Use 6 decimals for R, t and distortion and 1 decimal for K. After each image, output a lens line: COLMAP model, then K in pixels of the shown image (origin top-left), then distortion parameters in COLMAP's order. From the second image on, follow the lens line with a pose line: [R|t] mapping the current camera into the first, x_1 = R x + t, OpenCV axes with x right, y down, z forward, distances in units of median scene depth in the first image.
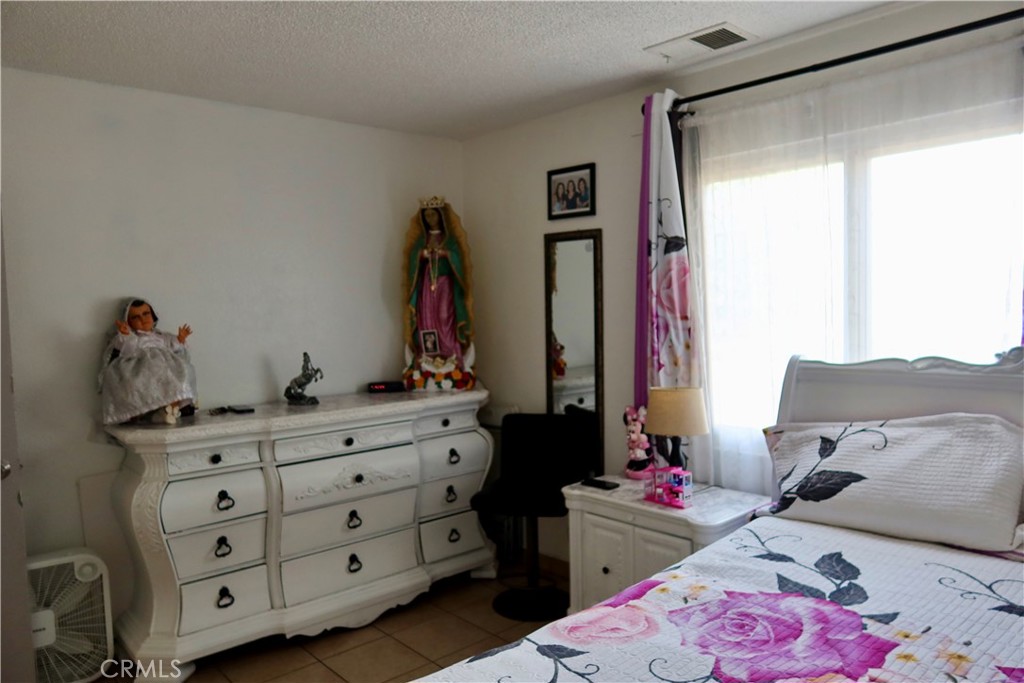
lens RADIAL K [[700.8, 0, 513.9], [0, 700.8, 339.7], [0, 0, 1]] dist [-0.033691, 0.015203]
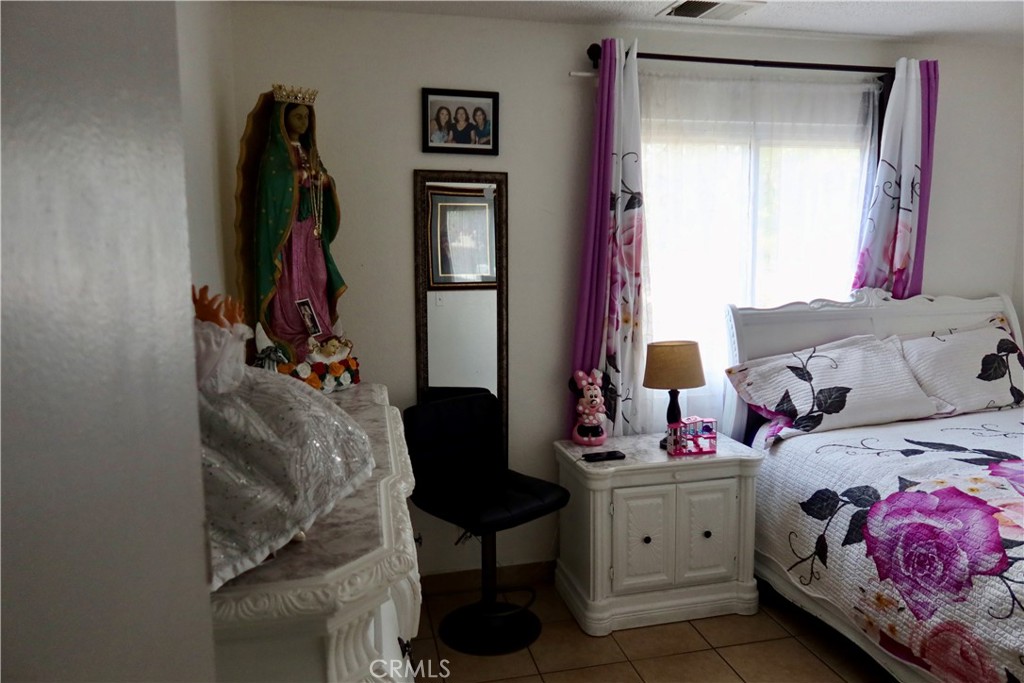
lens RADIAL K [[700.8, 0, 513.6], [0, 700.8, 345.9], [0, 0, 1]] dist [-0.033691, 0.015203]
pose [[0.501967, -0.090932, 0.860093, -0.623145], [0.045386, 0.995857, 0.078797, -0.014084], [-0.863695, -0.000518, 0.504015, 0.555021]]
